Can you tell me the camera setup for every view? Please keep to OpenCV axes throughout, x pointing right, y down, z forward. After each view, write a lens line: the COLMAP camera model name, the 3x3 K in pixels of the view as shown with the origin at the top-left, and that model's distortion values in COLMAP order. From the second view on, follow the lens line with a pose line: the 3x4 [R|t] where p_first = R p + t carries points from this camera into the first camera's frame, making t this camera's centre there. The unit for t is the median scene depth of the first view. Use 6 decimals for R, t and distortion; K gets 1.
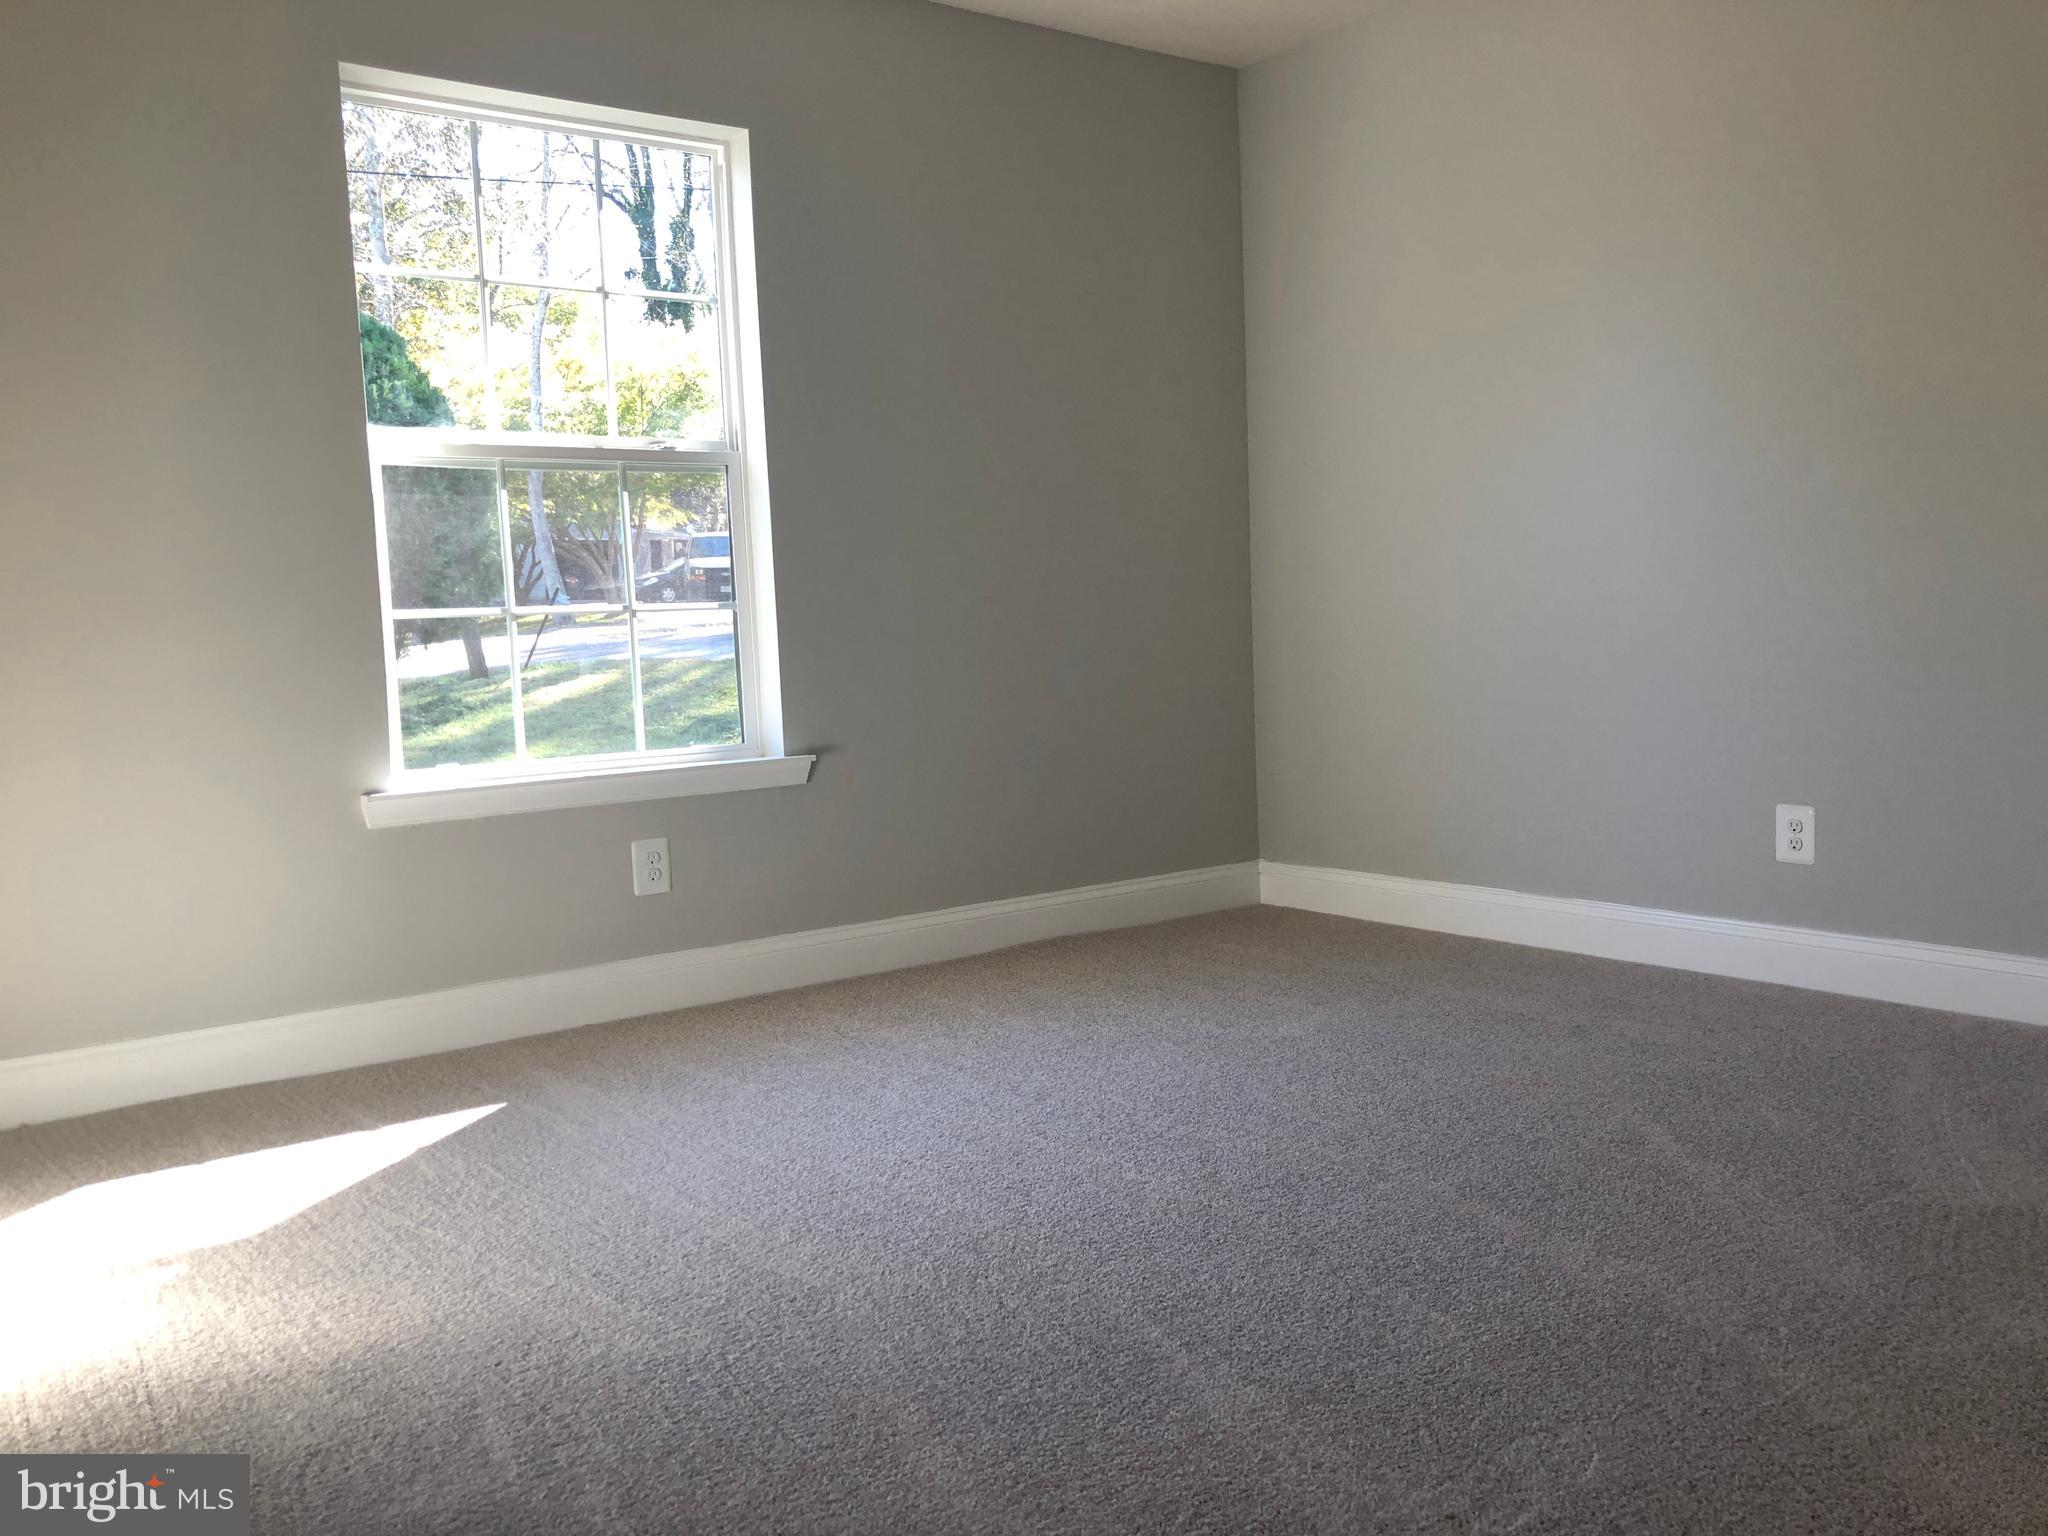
lens RADIAL K [[1644.9, 0, 1063.9], [0, 1644.9, 737.3], [0, 0, 1]] dist [0.031131, -0.043495]
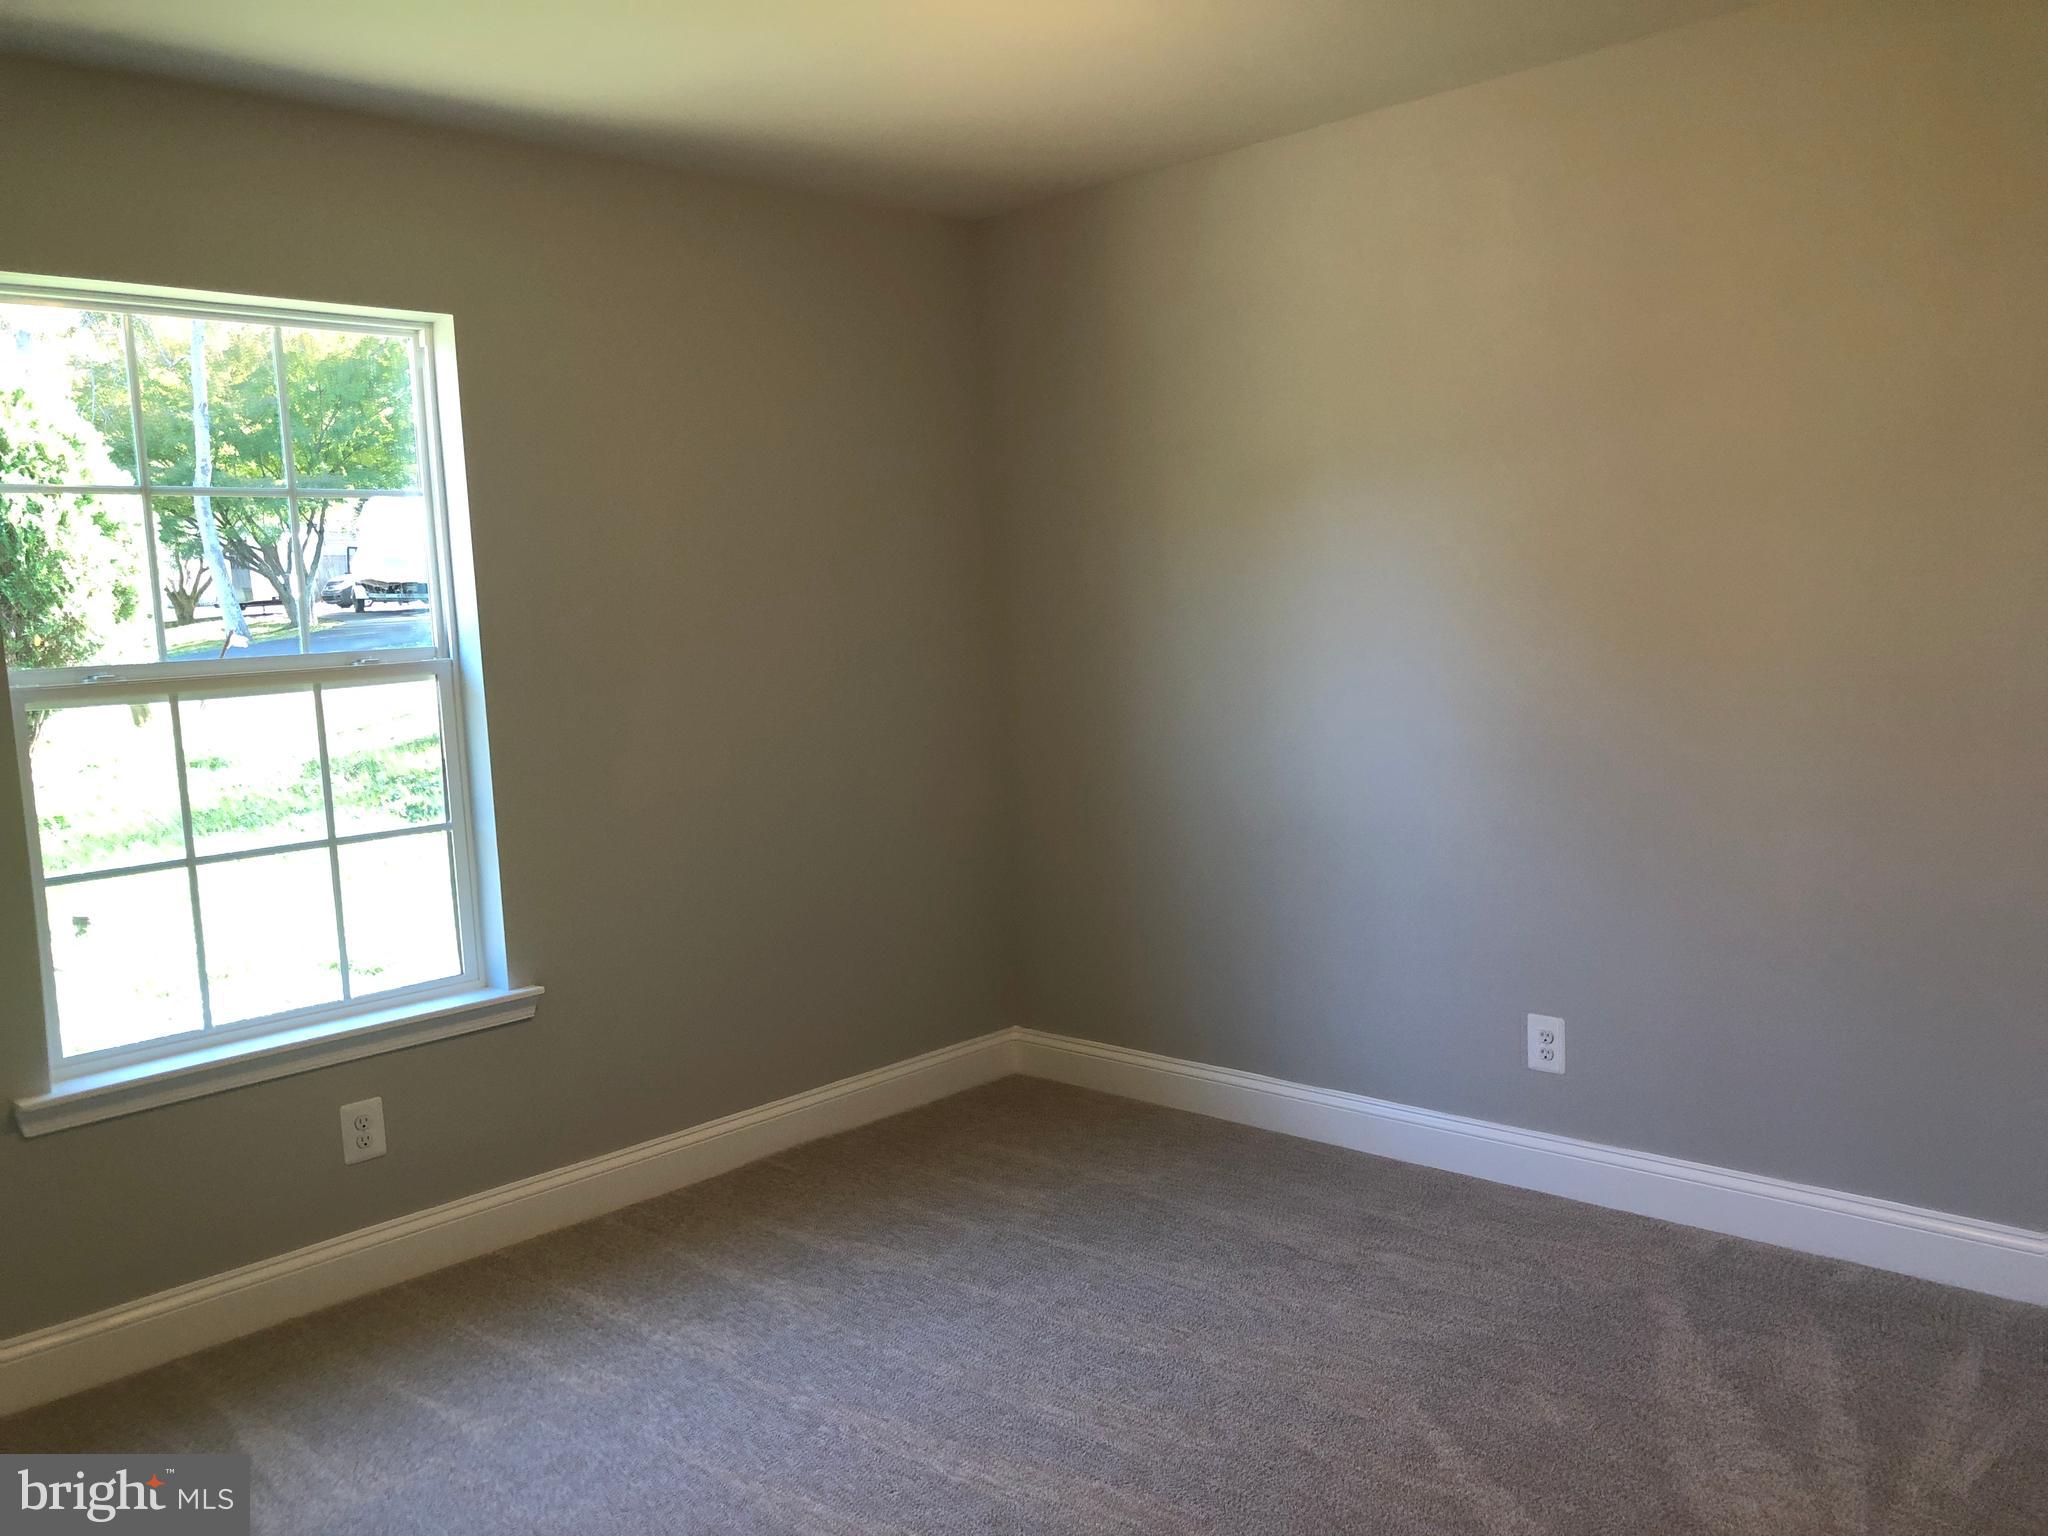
lens RADIAL K [[1644.9, 0, 1045.2], [0, 1644.9, 758.5], [0, 0, 1]] dist [0.031131, -0.043495]
pose [[0.987256, -0.020298, 0.157840, -0.020611], [0.015954, 0.999460, 0.028739, -0.161421], [-0.158338, -0.025854, 0.987046, 0.052799]]
